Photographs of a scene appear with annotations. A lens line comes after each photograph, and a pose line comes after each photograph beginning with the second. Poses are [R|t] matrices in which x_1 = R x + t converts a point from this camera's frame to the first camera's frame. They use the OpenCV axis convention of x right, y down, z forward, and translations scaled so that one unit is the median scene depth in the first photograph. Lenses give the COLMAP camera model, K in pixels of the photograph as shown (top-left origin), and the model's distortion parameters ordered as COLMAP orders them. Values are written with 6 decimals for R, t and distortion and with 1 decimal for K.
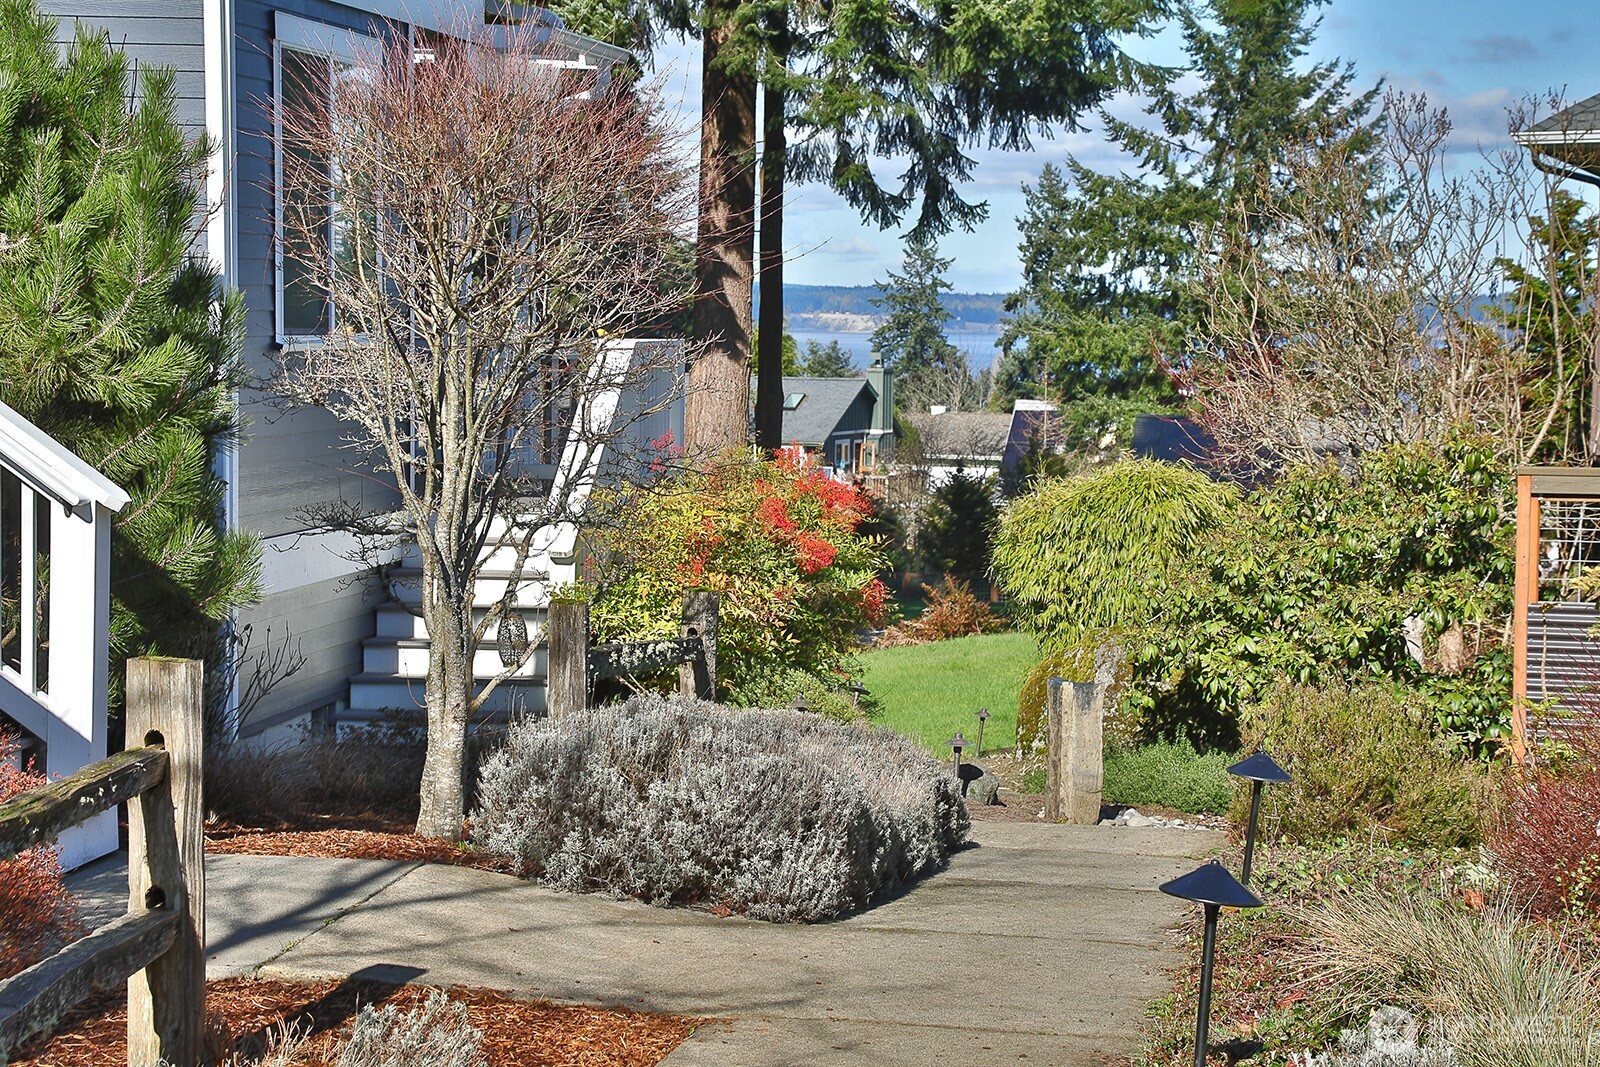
lens RADIAL K [[3481.4, 0, 800.0], [0, 3481.4, 533.5], [0, 0, 1]] dist [0.368585, 0.042342]
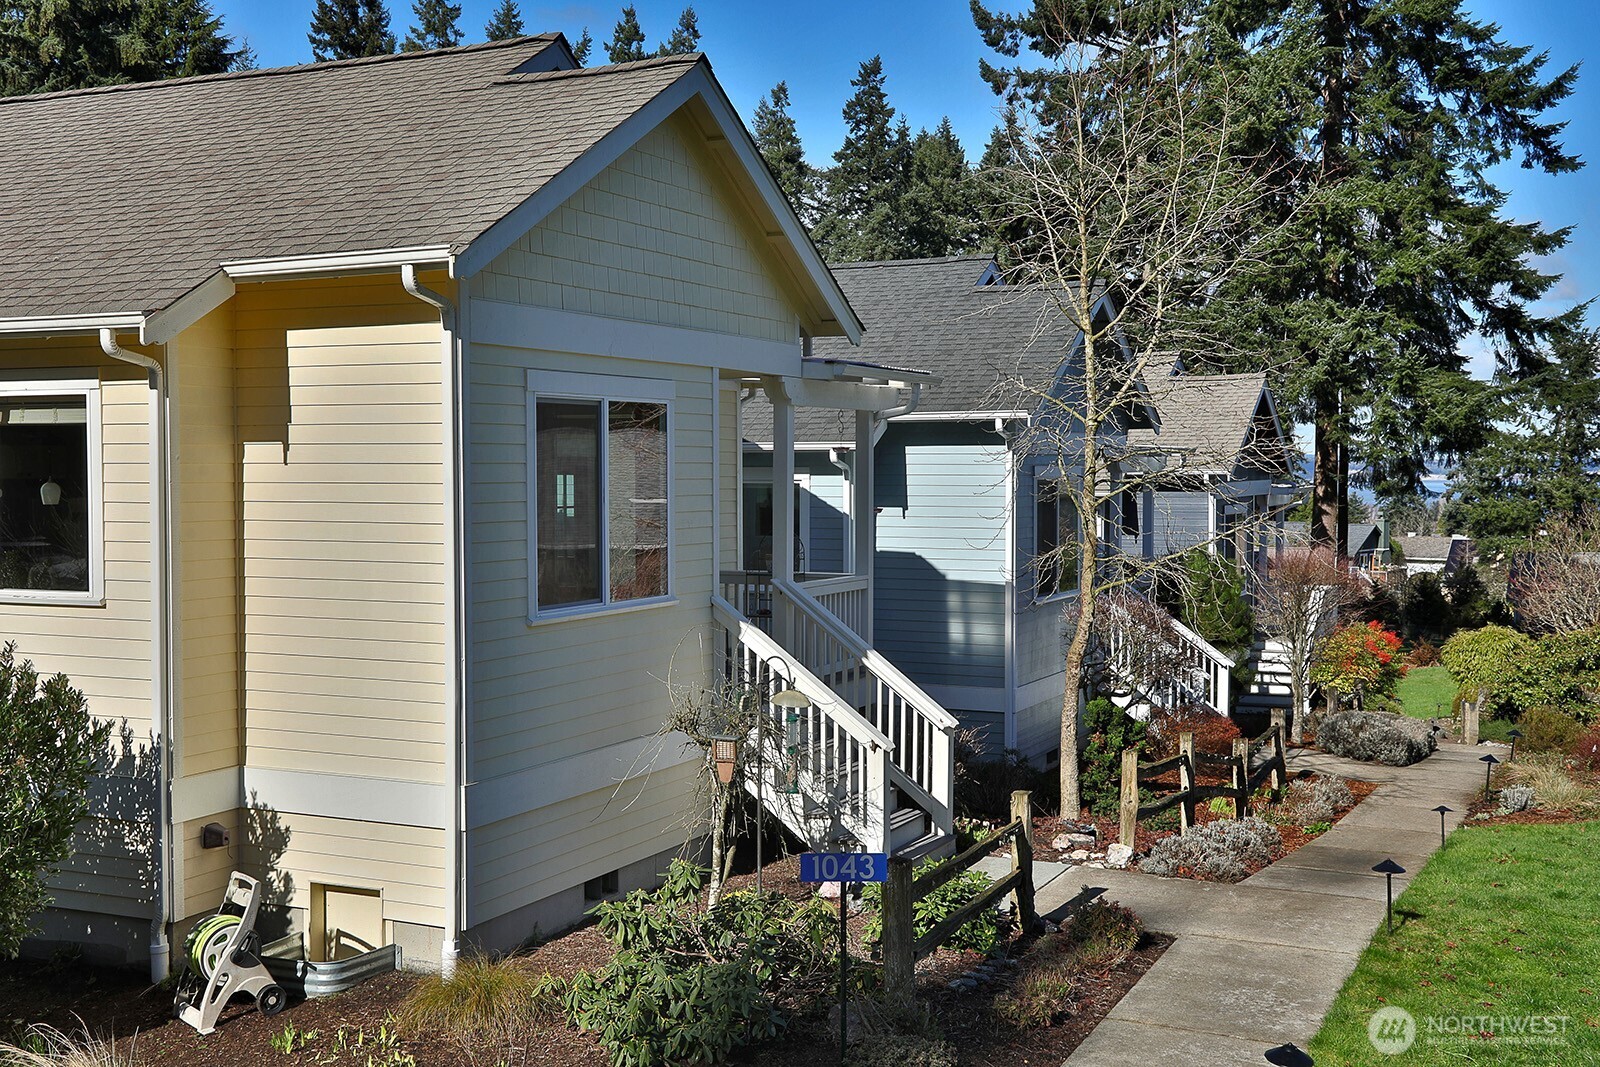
lens RADIAL K [[1703.8, 0, 800.0], [0, 1703.8, 533.5], [0, 0, 1]] dist [0.078241, -0.023110]
pose [[0.955048, -0.005151, -0.296406, -0.034337], [-0.003495, 0.999584, -0.028633, -0.054441], [0.296430, 0.028382, 0.954633, -0.606855]]
